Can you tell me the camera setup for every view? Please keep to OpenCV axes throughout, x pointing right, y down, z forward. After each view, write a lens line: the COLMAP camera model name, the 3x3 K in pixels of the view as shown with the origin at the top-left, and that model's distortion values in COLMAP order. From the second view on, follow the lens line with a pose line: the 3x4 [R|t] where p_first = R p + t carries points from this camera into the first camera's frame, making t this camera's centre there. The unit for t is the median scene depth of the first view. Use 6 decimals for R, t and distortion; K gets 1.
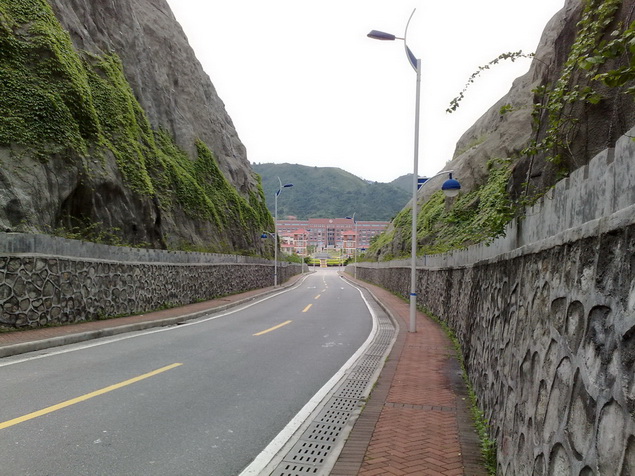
lens RADIAL K [[598.0, 0, 311.3], [0, 598.0, 237.4], [0, 0, 1]] dist [0.194957, -0.320046]
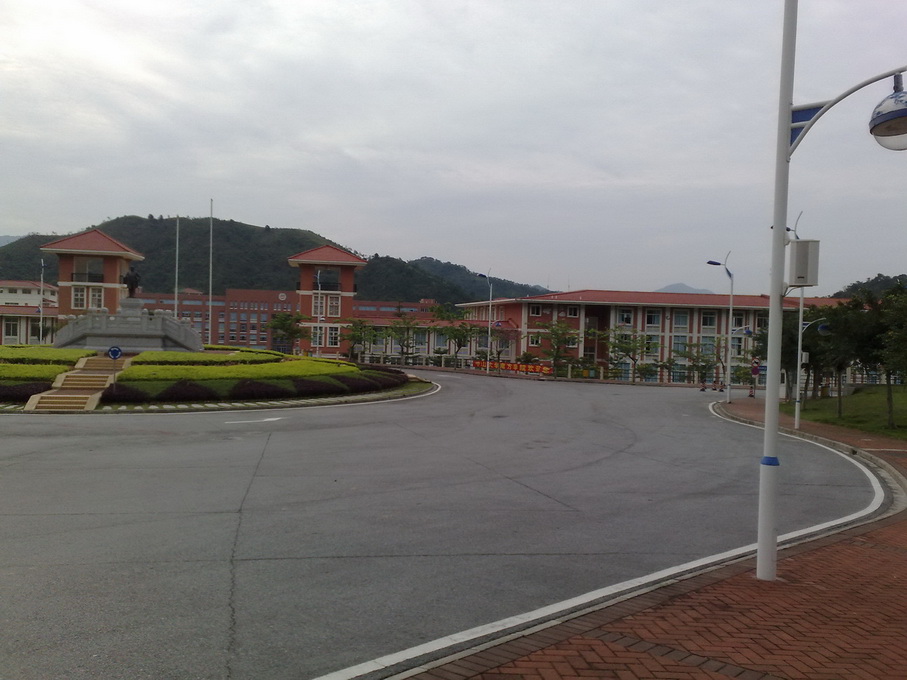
lens RADIAL K [[854.1, 0, 444.6], [0, 854.1, 339.1], [0, 0, 1]] dist [0.194957, -0.320046]
pose [[0.980230, 0.013508, 0.197398, 0.205649], [-0.007817, 0.999532, -0.029582, 0.154124], [-0.197706, 0.027454, 0.979877, 3.113500]]
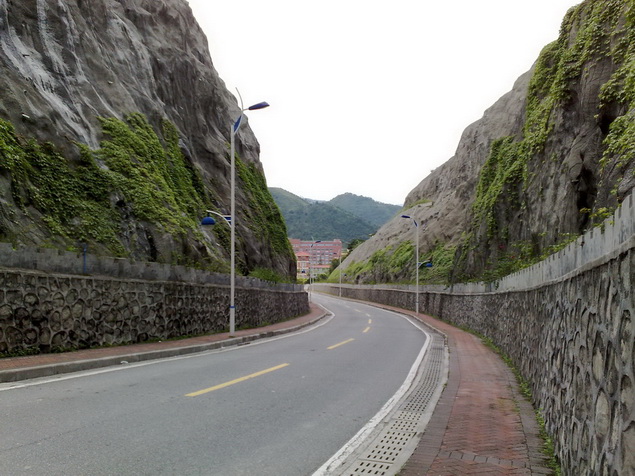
lens RADIAL K [[598.0, 0, 311.3], [0, 598.0, 237.4], [0, 0, 1]] dist [0.194957, -0.320046]
pose [[0.994456, -0.007512, 0.104880, -0.171096], [0.010396, 0.999582, -0.026978, -0.039020], [-0.104634, 0.027919, 0.994119, -0.494079]]
